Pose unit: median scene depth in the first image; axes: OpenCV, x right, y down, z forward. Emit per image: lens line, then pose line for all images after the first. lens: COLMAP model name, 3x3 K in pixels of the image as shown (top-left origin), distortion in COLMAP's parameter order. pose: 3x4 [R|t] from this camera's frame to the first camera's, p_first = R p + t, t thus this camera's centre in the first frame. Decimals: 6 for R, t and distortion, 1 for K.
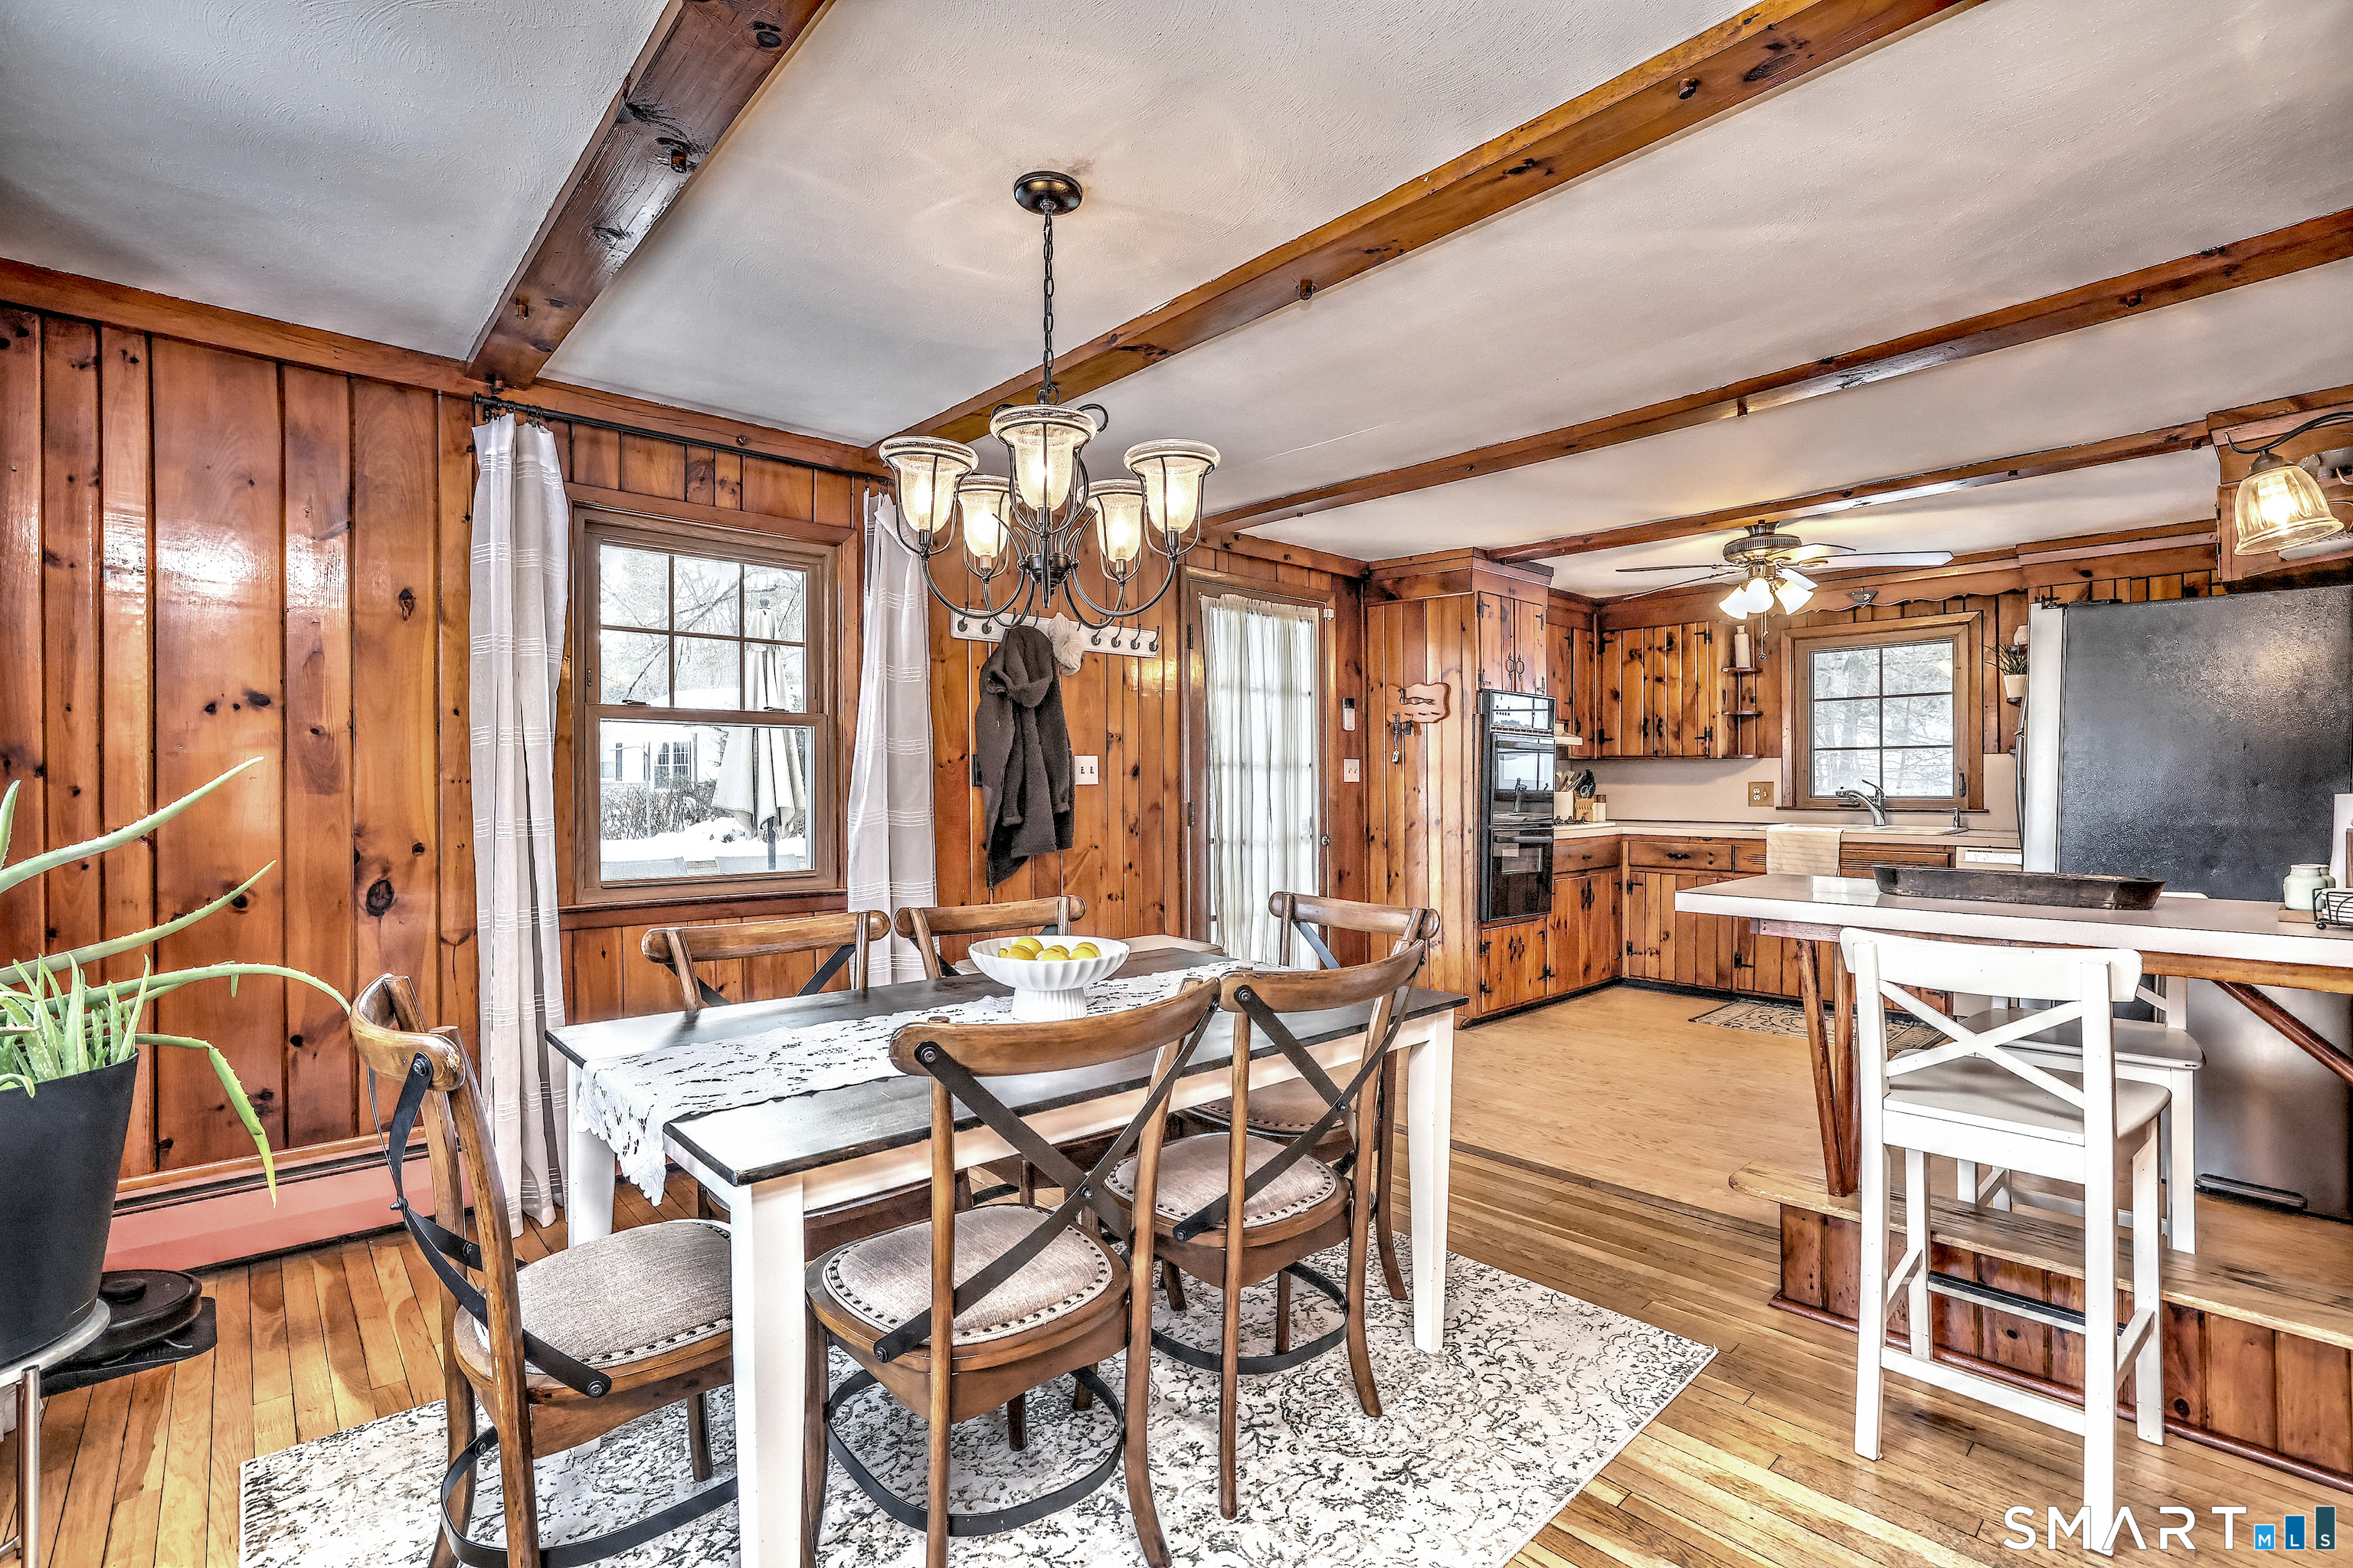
lens RADIAL K [[1096.3, 0, 1170.8], [0, 1096.3, 790.6], [0, 0, 1]] dist [-0.032729, 0.012699]
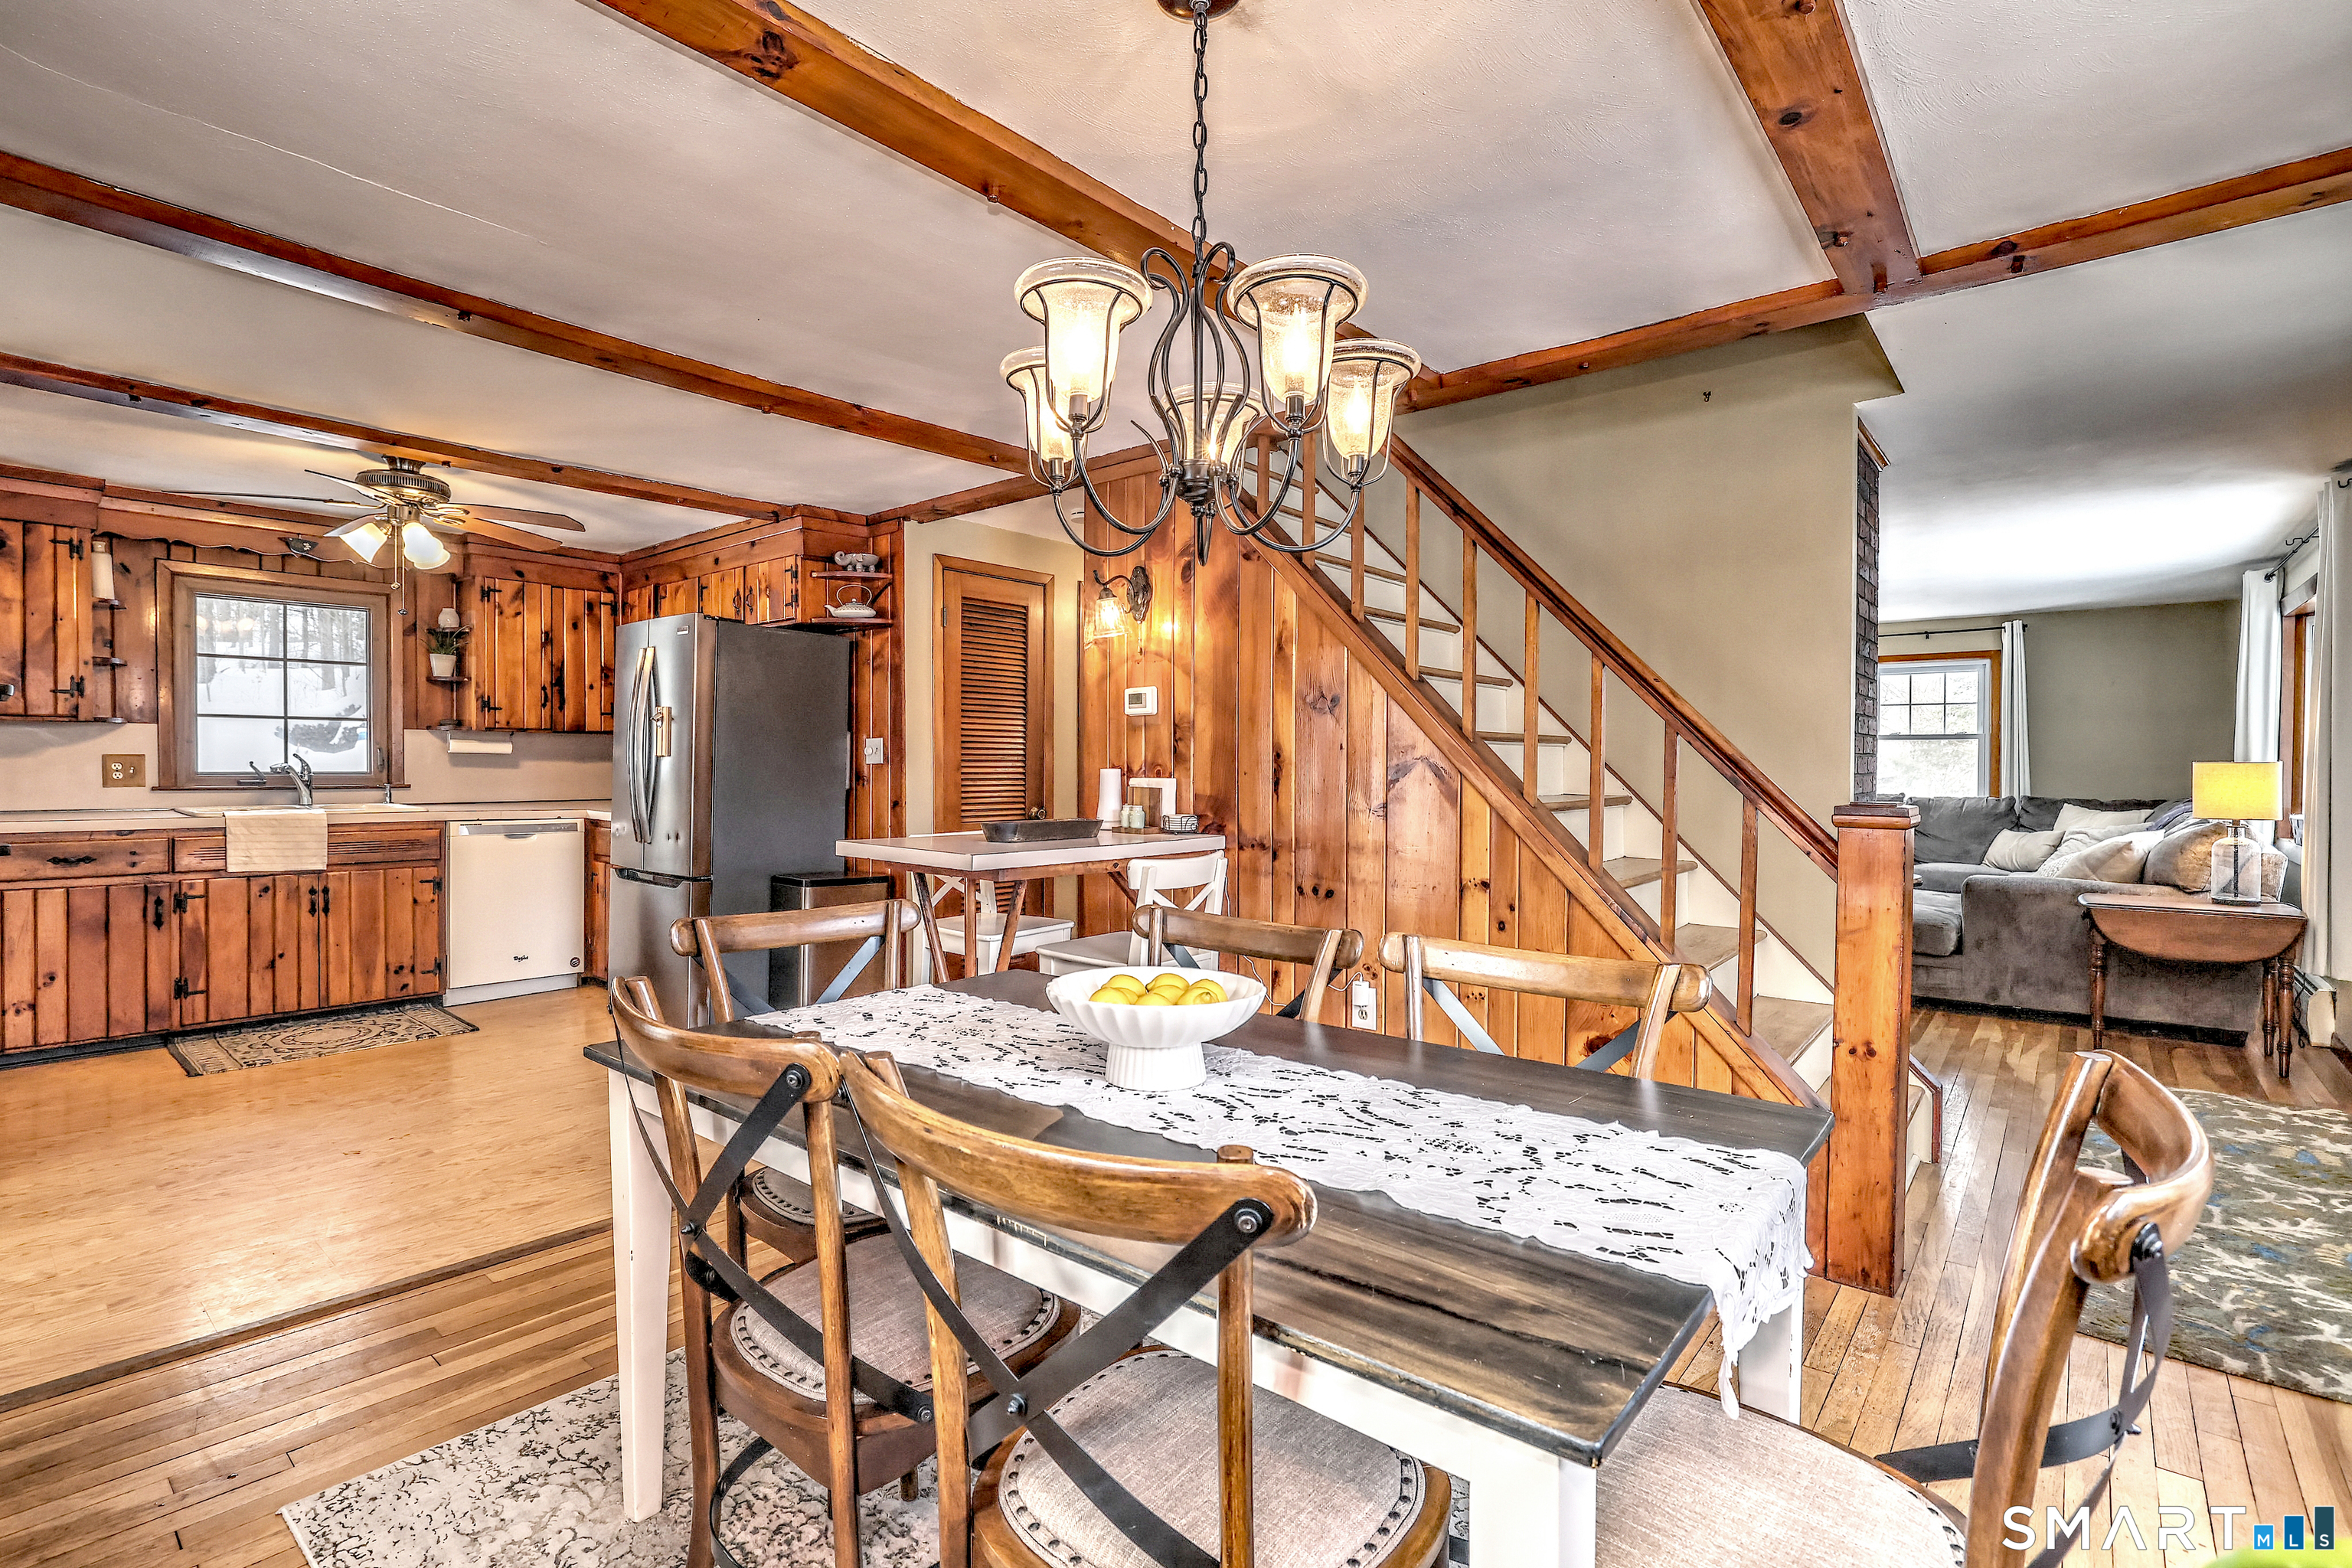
lens RADIAL K [[1095.8, 0, 1154.7], [0, 1095.8, 776.8], [0, 0, 1]] dist [-0.032729, 0.012699]
pose [[-0.111533, -0.012862, 0.993678, -0.293620], [0.000072, 0.999916, 0.012950, -0.002049], [-0.993761, 0.001515, -0.111522, 0.384378]]
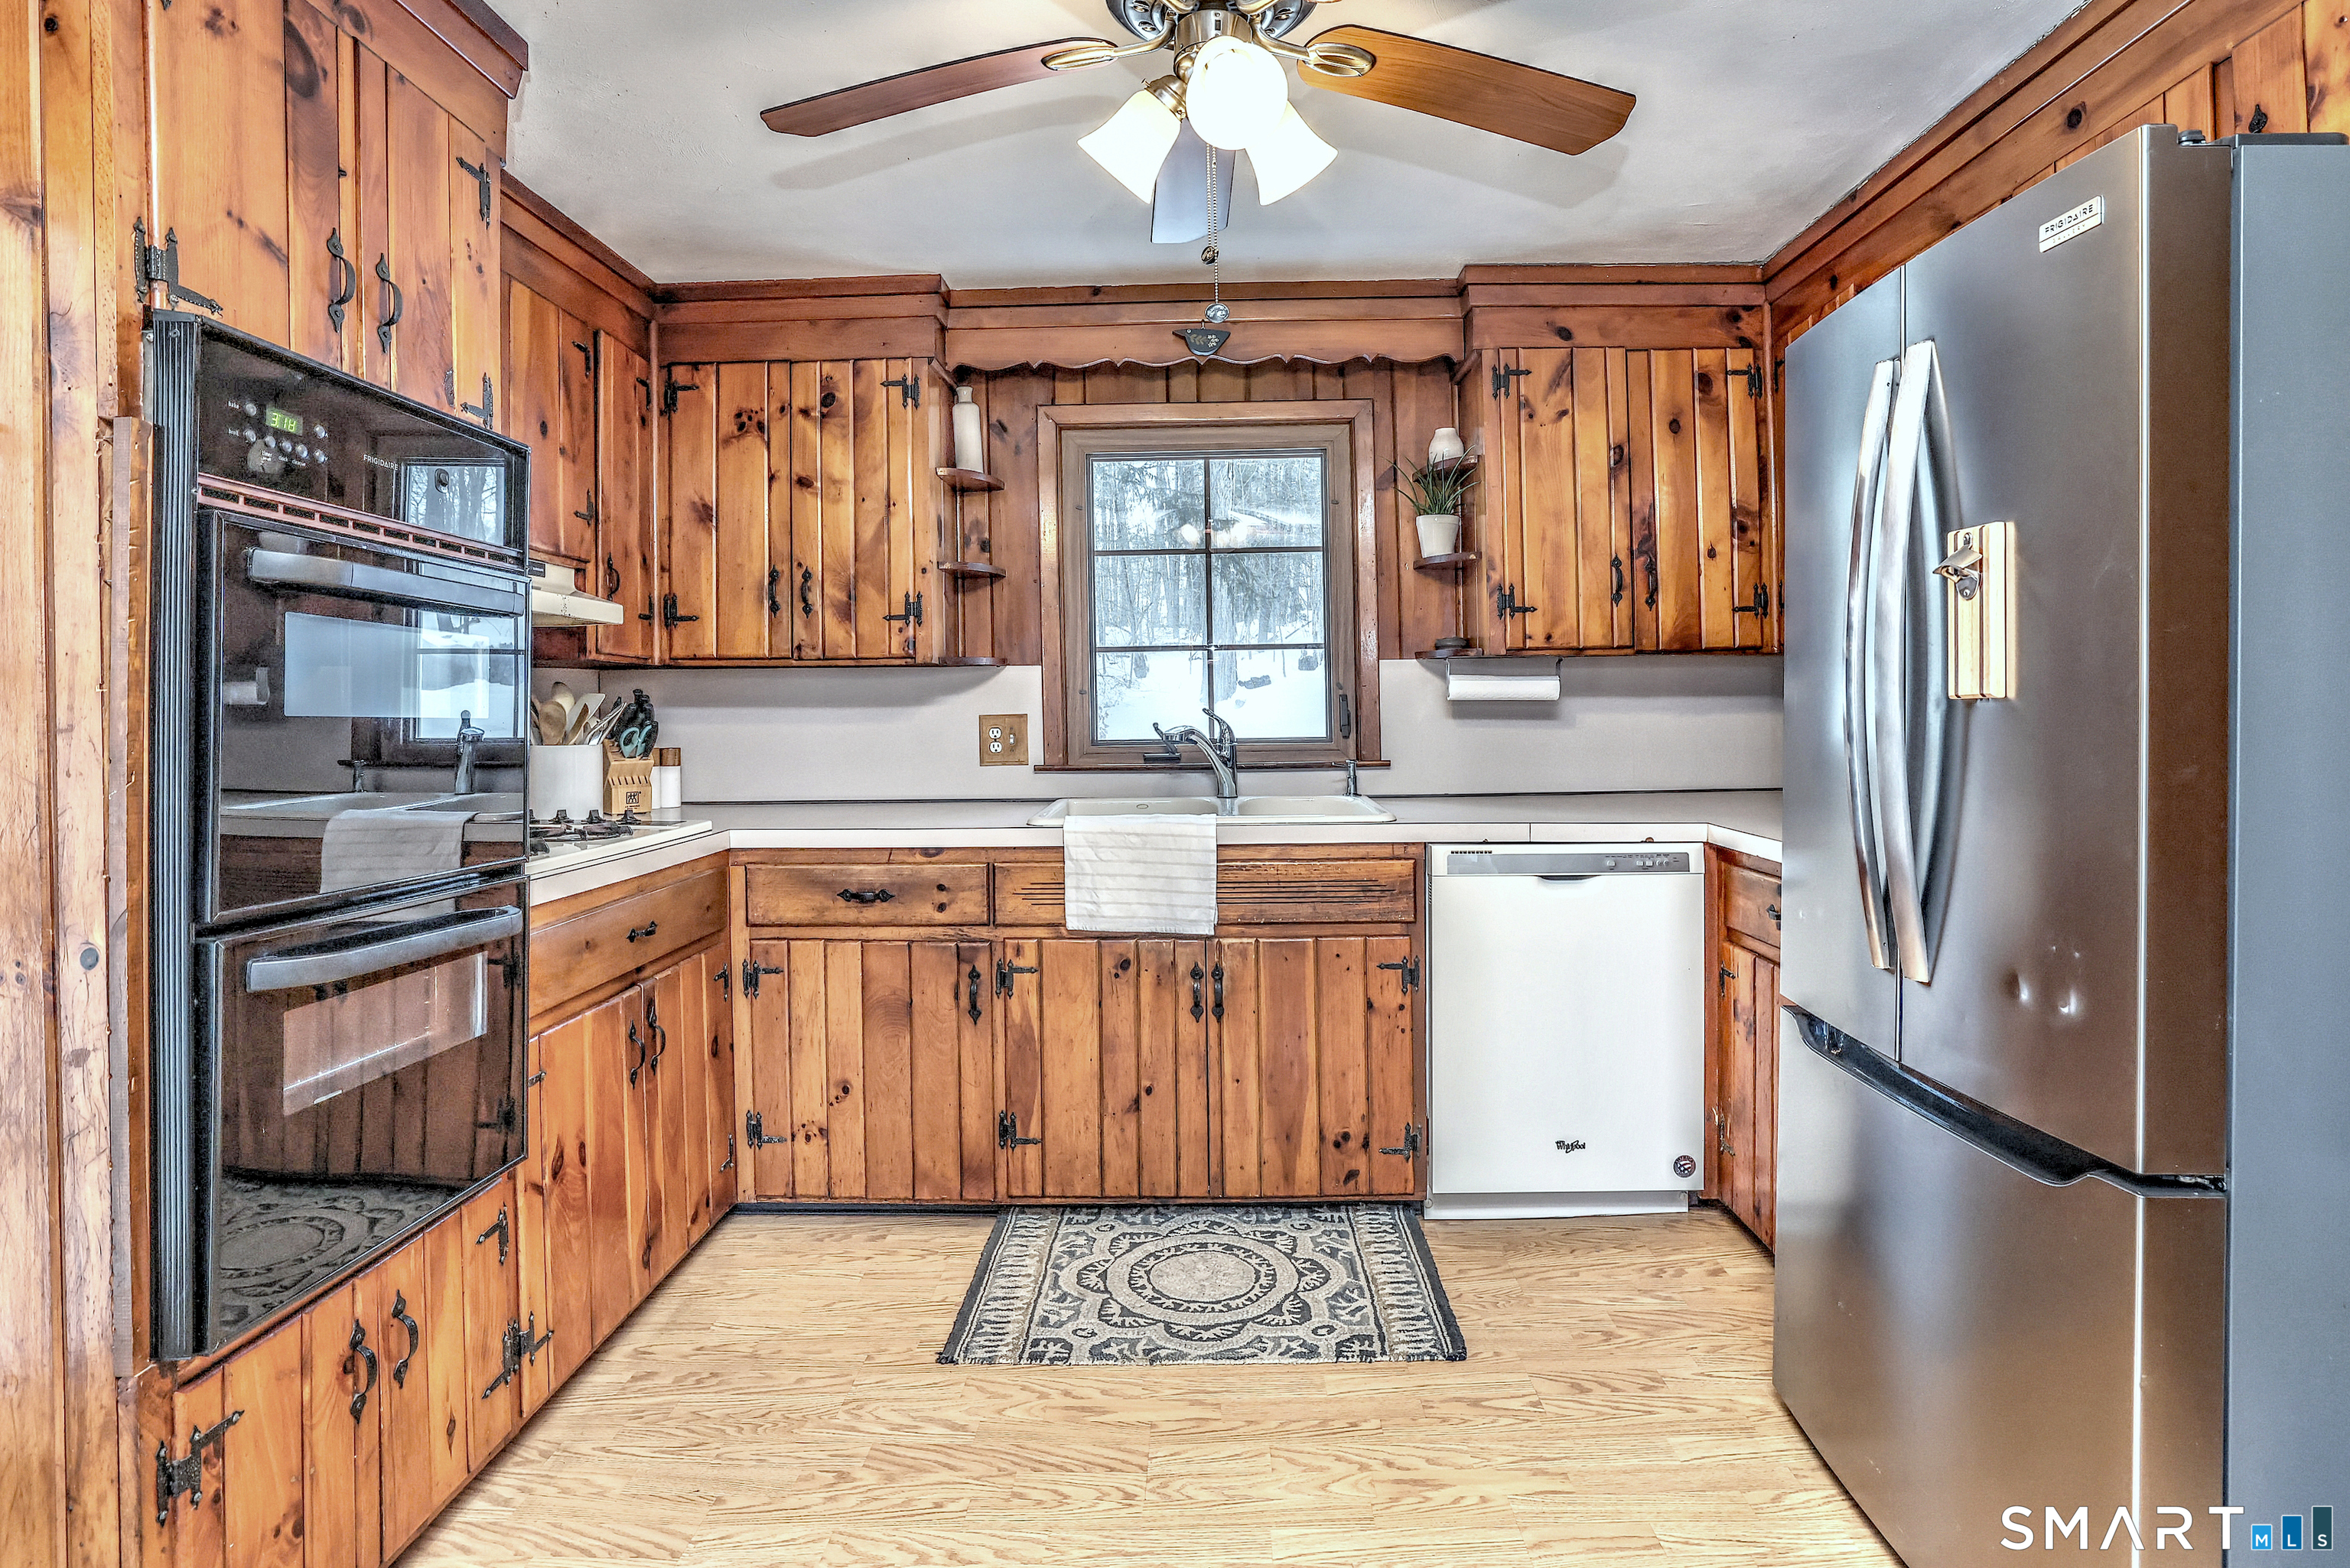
lens RADIAL K [[1190.5, 0, 1181.2], [0, 1190.5, 709.3], [0, 0, 1]] dist [-0.036958, 0.016179]
pose [[0.696966, -0.008729, 0.717051, 0.224332], [0.018077, 0.999822, -0.005400, -0.006235], [-0.716876, 0.016725, 0.697000, 0.593568]]
